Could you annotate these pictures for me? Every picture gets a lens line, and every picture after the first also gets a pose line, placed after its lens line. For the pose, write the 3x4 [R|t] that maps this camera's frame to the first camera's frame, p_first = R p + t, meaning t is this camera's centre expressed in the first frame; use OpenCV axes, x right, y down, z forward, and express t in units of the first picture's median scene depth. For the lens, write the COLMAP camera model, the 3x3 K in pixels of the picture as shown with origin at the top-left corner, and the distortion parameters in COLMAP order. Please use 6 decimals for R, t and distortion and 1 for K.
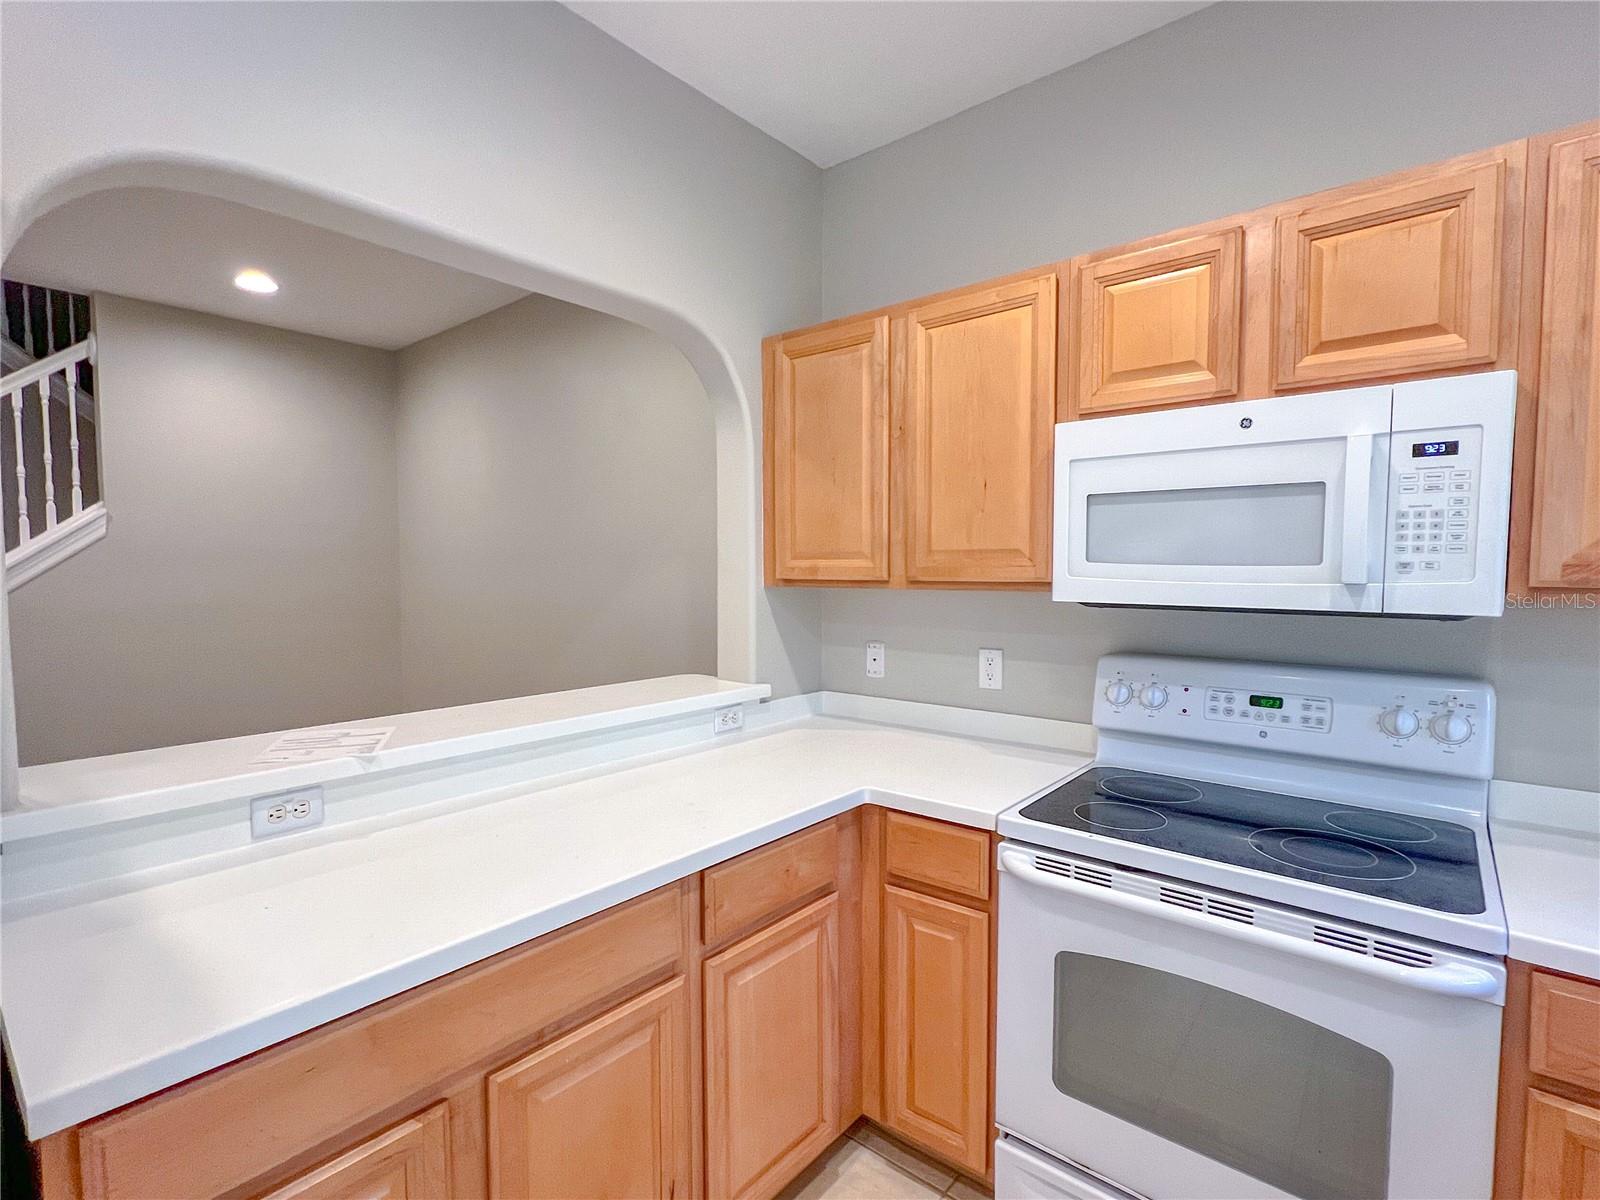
lens RADIAL K [[763.2, 0, 798.8], [0, 763.2, 613.5], [0, 0, 1]] dist [-0.003376, -0.000151]
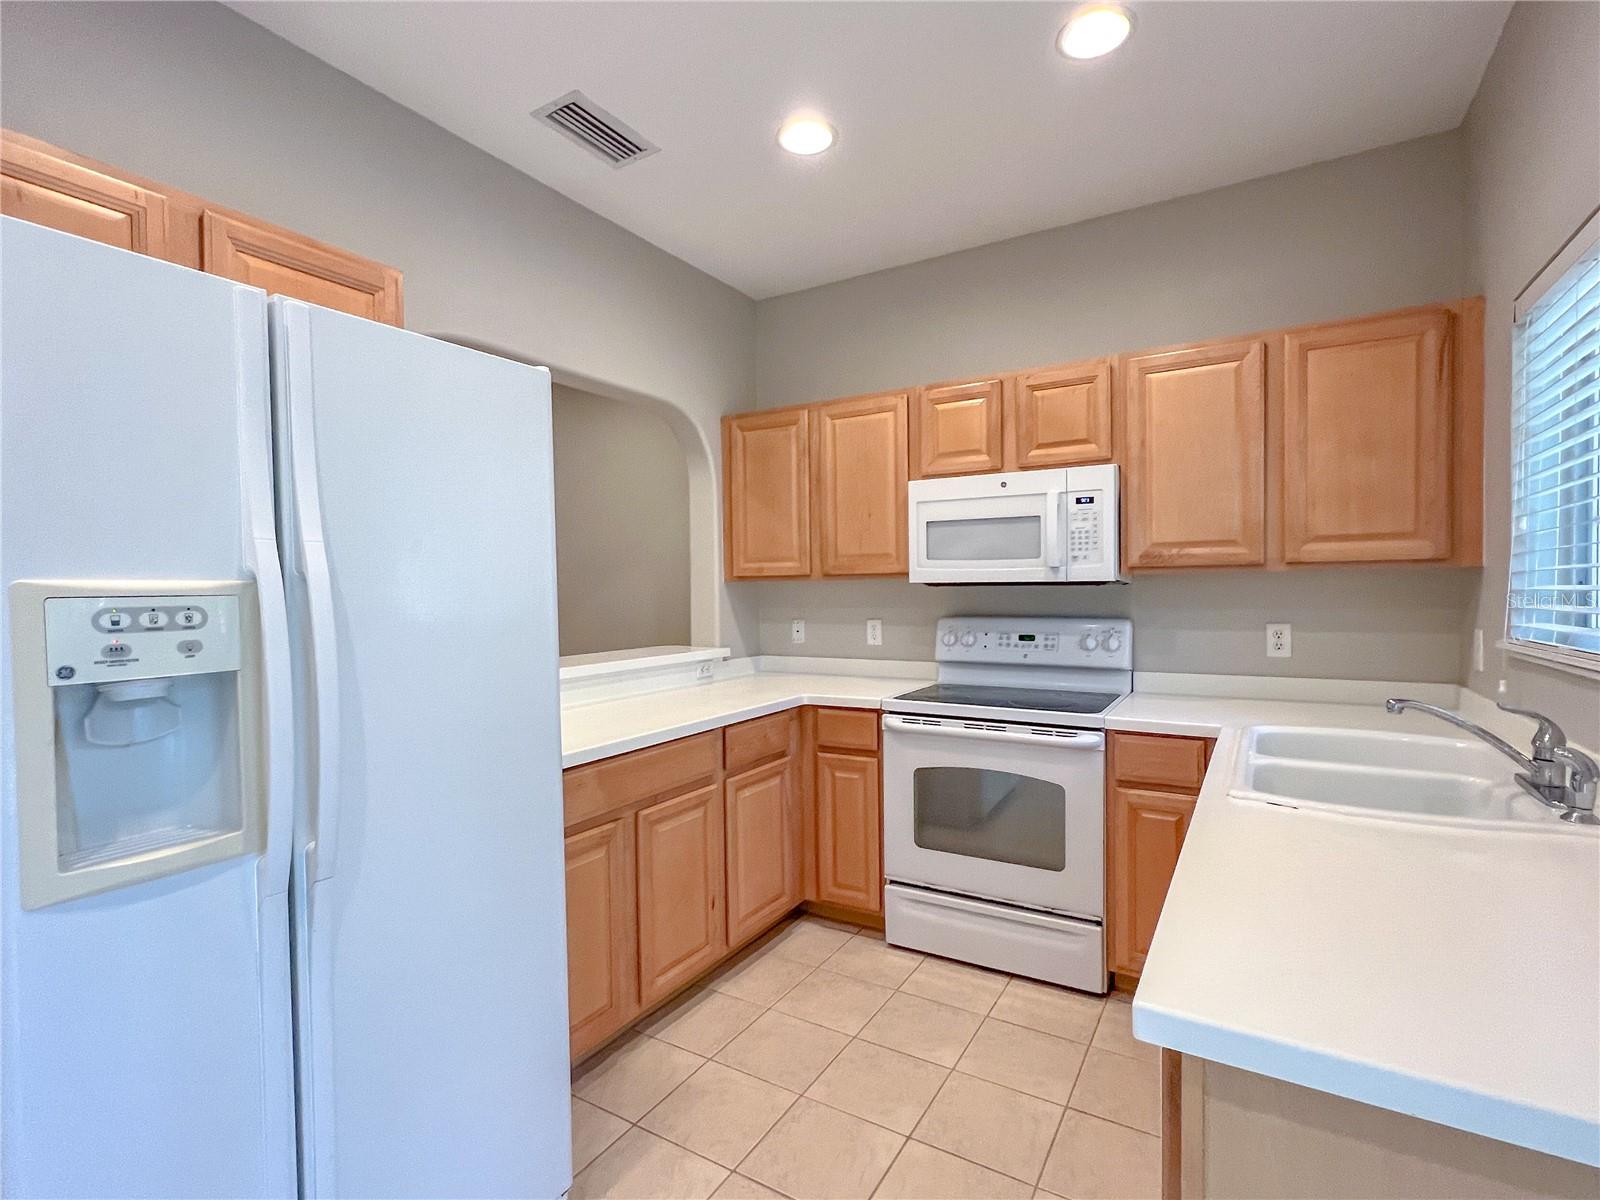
lens RADIAL K [[763.2, 0, 798.8], [0, 763.2, 613.5], [0, 0, 1]] dist [-0.003376, -0.000151]
pose [[0.987687, -0.015774, 0.155644, -0.188215], [0.020215, 0.999431, -0.026992, 0.096636], [-0.155130, 0.029806, 0.987444, -0.677717]]
